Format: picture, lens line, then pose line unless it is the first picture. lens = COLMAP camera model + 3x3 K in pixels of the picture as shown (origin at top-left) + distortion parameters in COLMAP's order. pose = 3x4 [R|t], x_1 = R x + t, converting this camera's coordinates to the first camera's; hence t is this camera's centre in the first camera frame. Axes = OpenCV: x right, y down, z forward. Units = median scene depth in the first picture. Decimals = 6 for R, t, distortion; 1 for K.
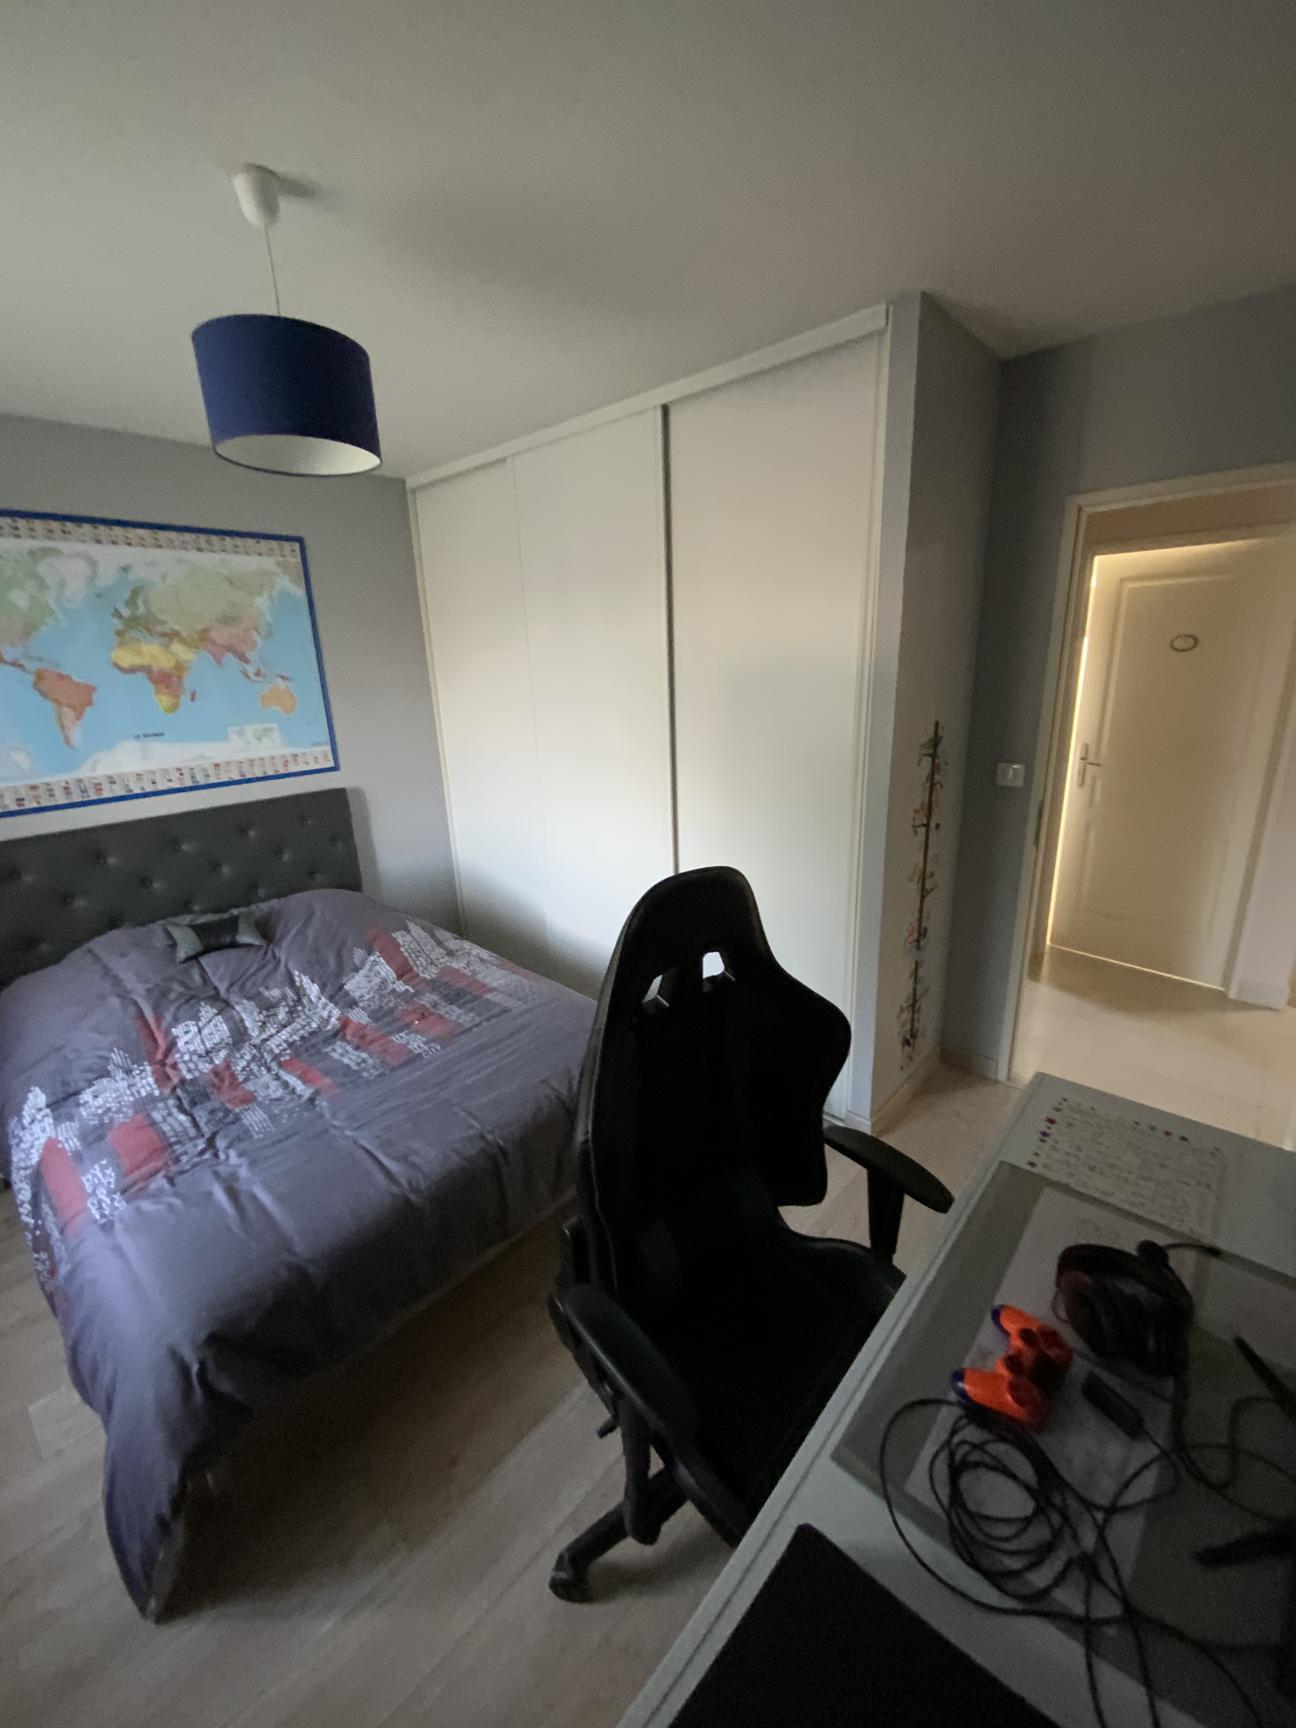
lens RADIAL K [[721.7, 0, 648.0], [0, 721.7, 861.9], [0, 0, 1]] dist [0.002731, 0.000157]
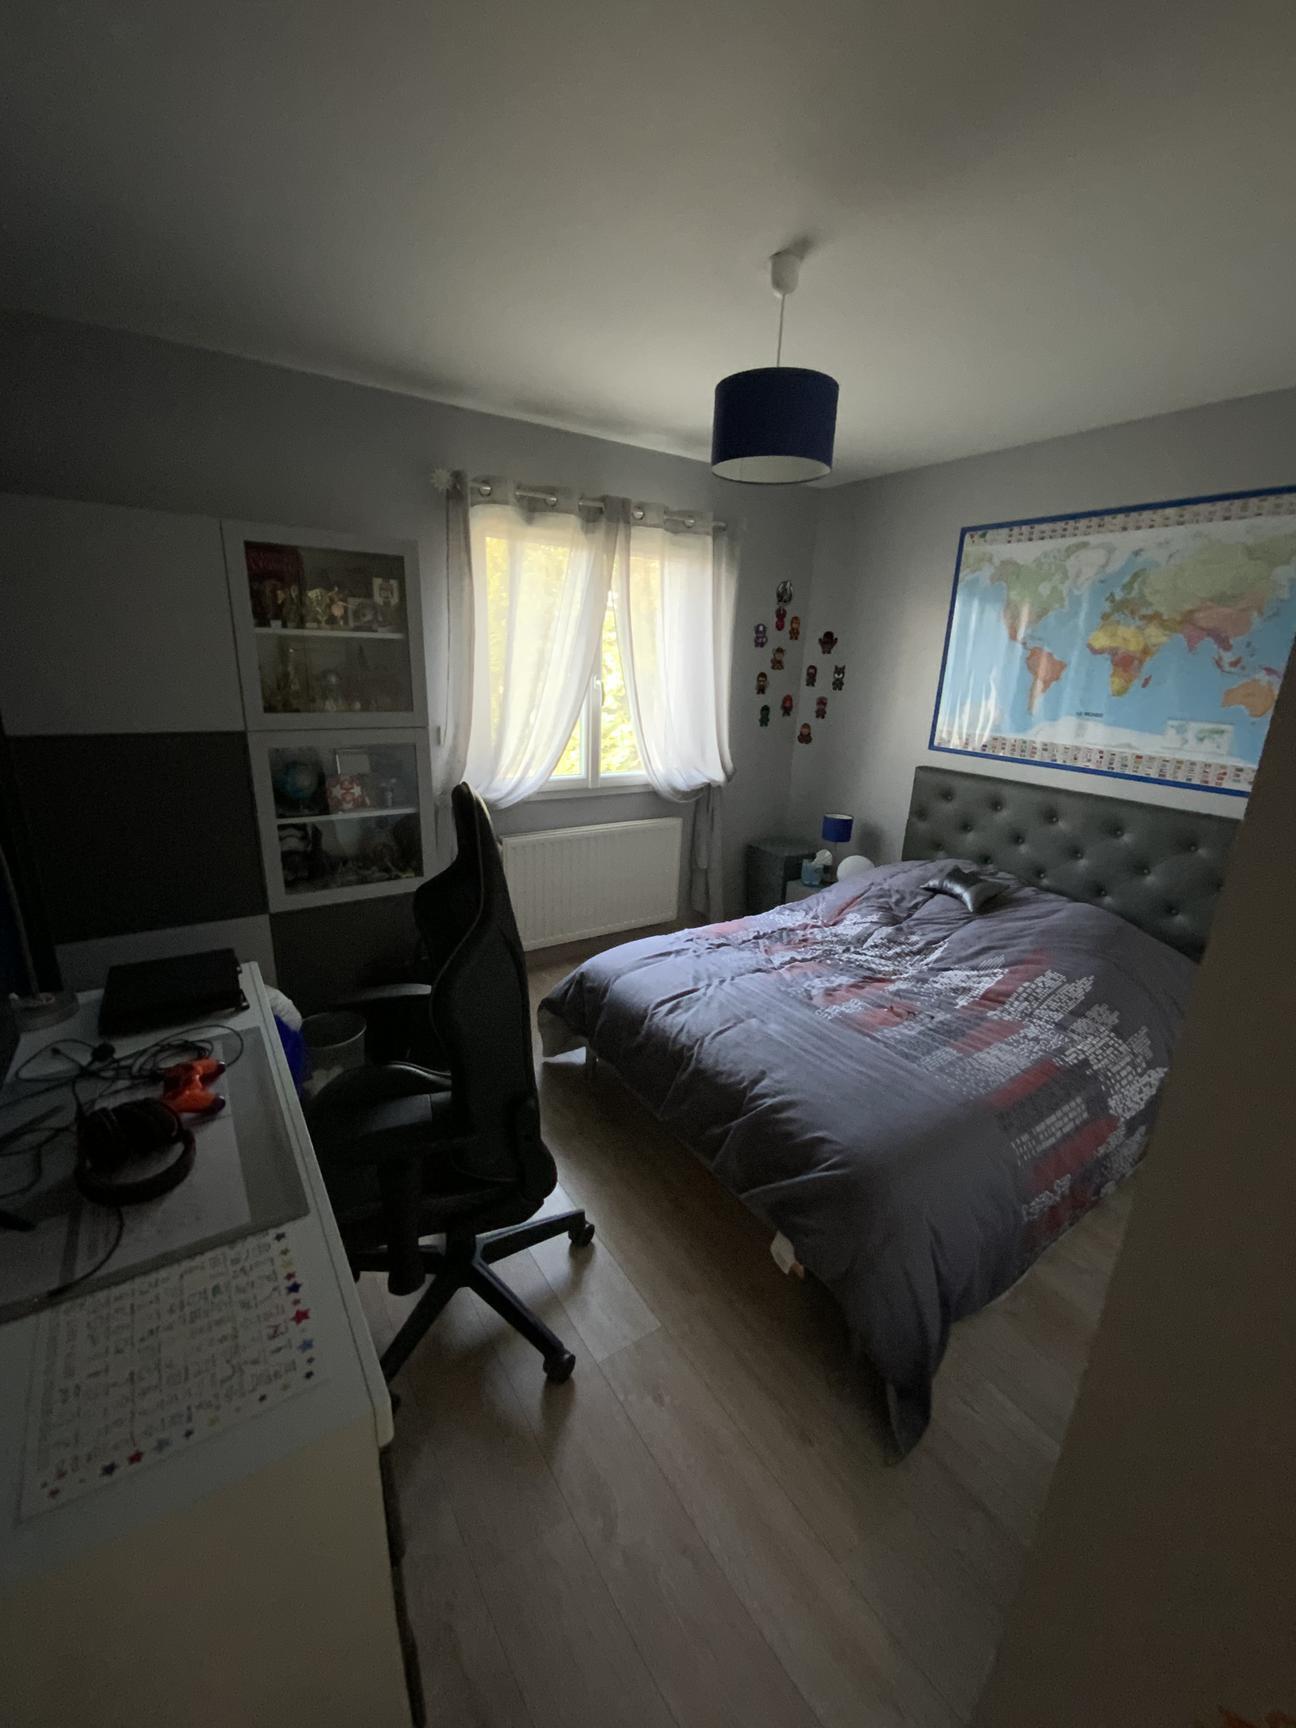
lens RADIAL K [[721.7, 0, 650.0], [0, 721.7, 865.1], [0, 0, 1]] dist [0.002731, 0.000157]
pose [[-0.273695, 0.294235, -0.915706, 0.528327], [-0.291312, 0.881981, 0.370469, -0.192682], [0.916640, 0.368151, -0.155680, 0.686967]]
